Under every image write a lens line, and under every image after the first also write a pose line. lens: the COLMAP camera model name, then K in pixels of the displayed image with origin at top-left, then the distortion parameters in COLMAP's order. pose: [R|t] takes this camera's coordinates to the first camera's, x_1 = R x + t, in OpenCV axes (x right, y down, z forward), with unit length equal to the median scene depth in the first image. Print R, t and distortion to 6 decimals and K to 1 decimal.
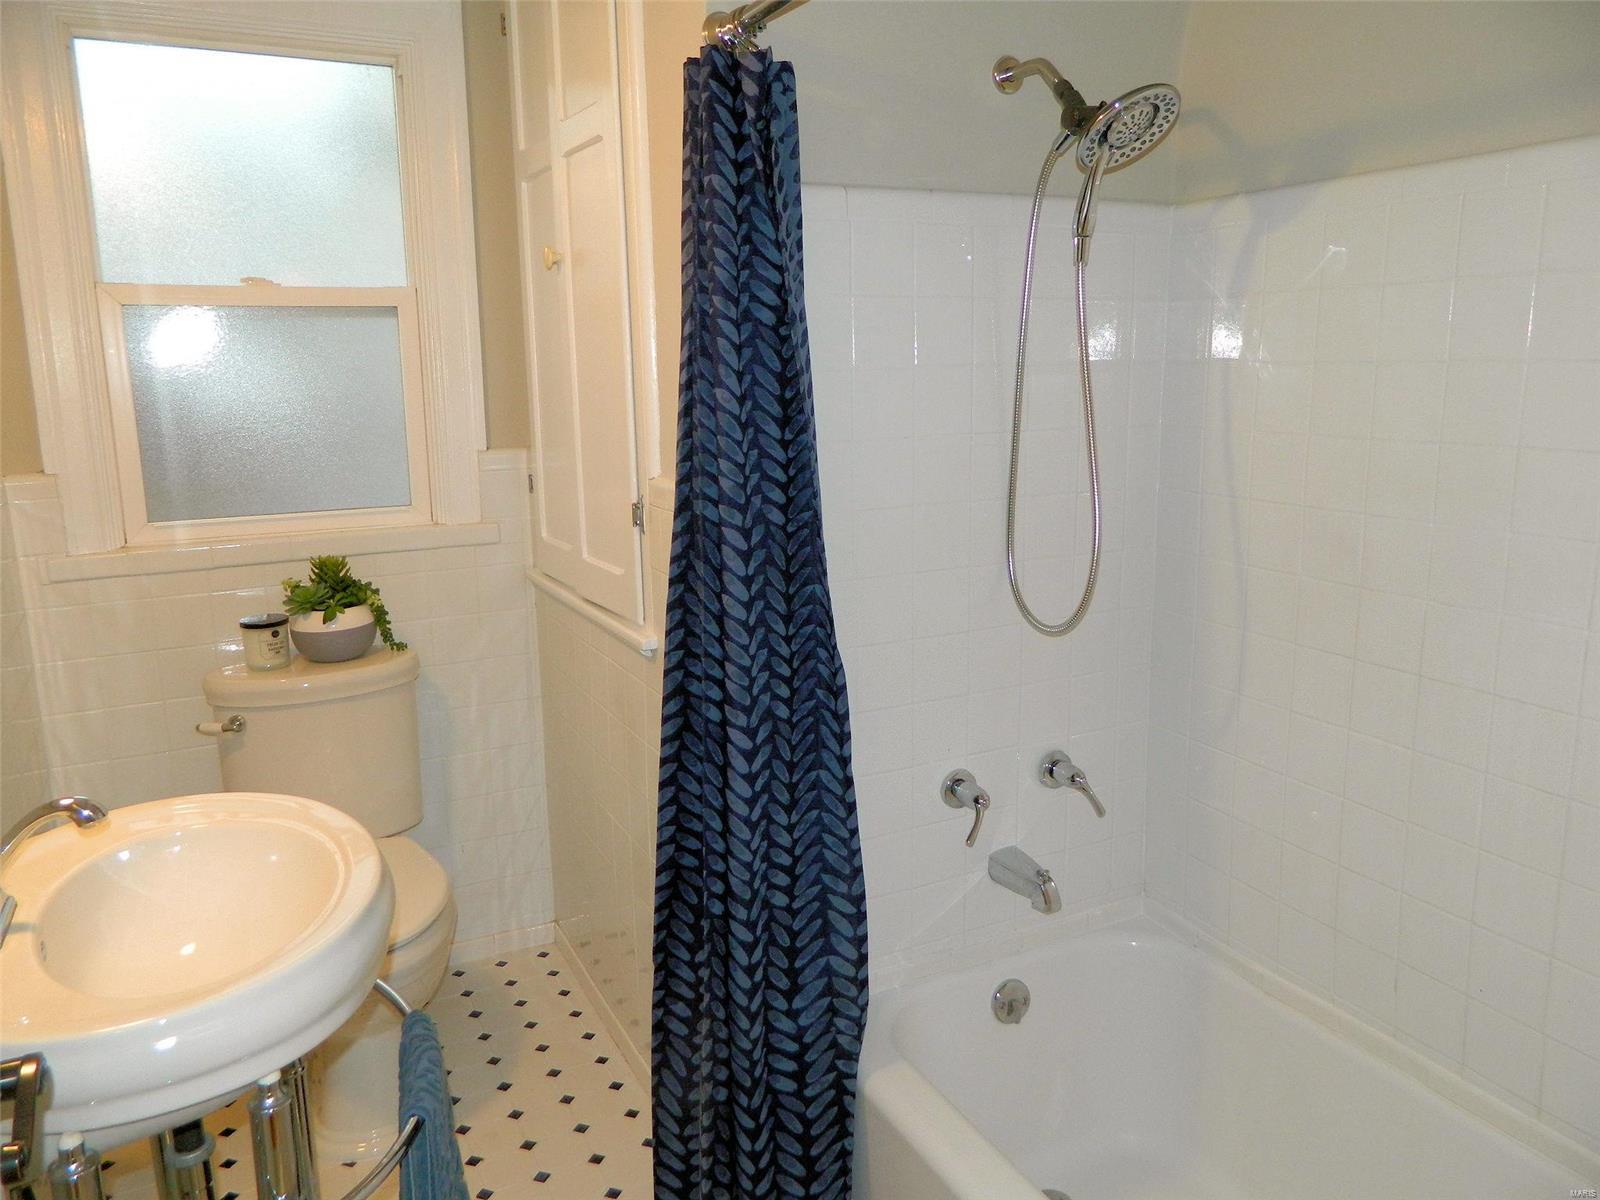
lens RADIAL K [[1187.1, 0, 779.3], [0, 1187.1, 568.4], [0, 0, 1]] dist [0.016987, -0.012690]
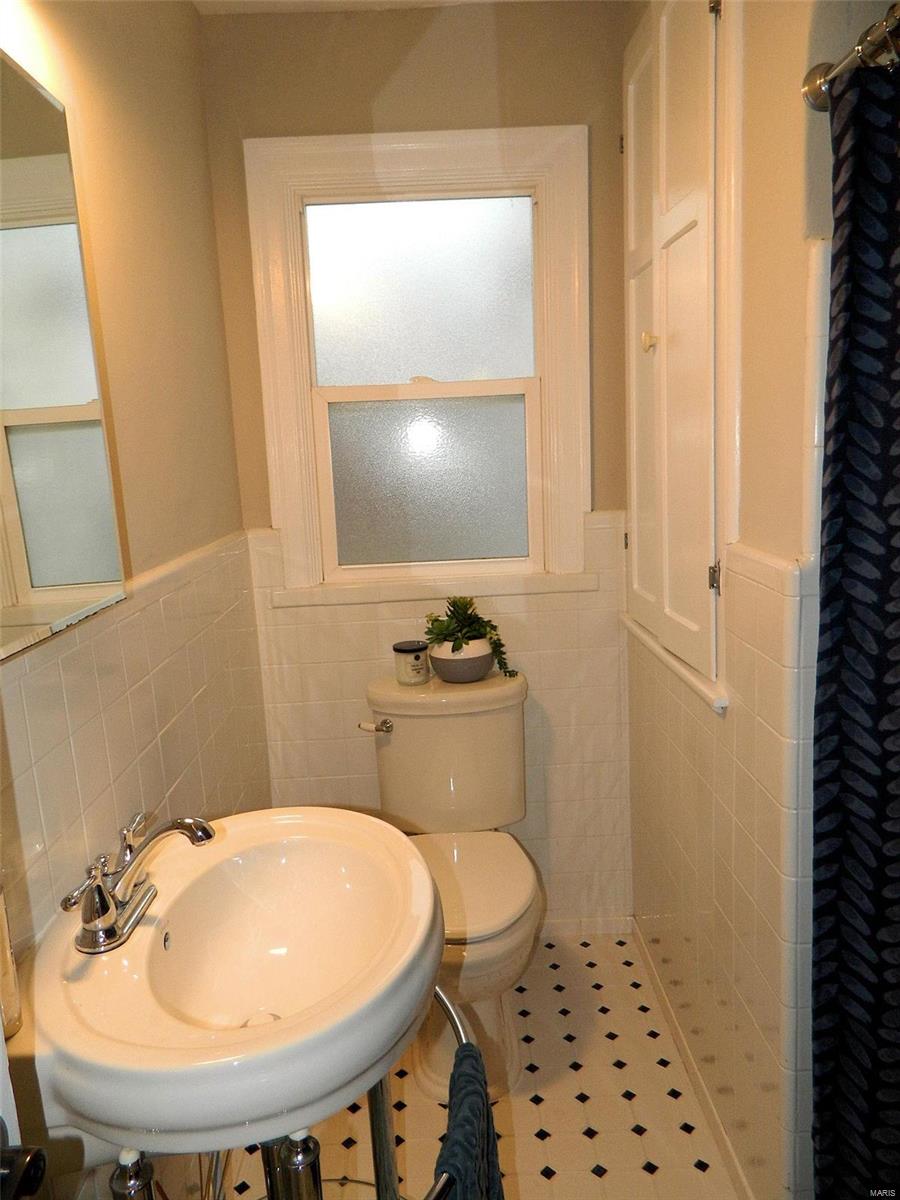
lens RADIAL K [[890.3, 0, 445.5], [0, 890.3, 594.3], [0, 0, 1]] dist [0.016987, -0.012690]
pose [[0.906493, 0.044866, -0.419830, -0.002665], [-0.043619, 0.998969, 0.012576, -0.024636], [0.419962, 0.006912, 0.907516, 0.151582]]
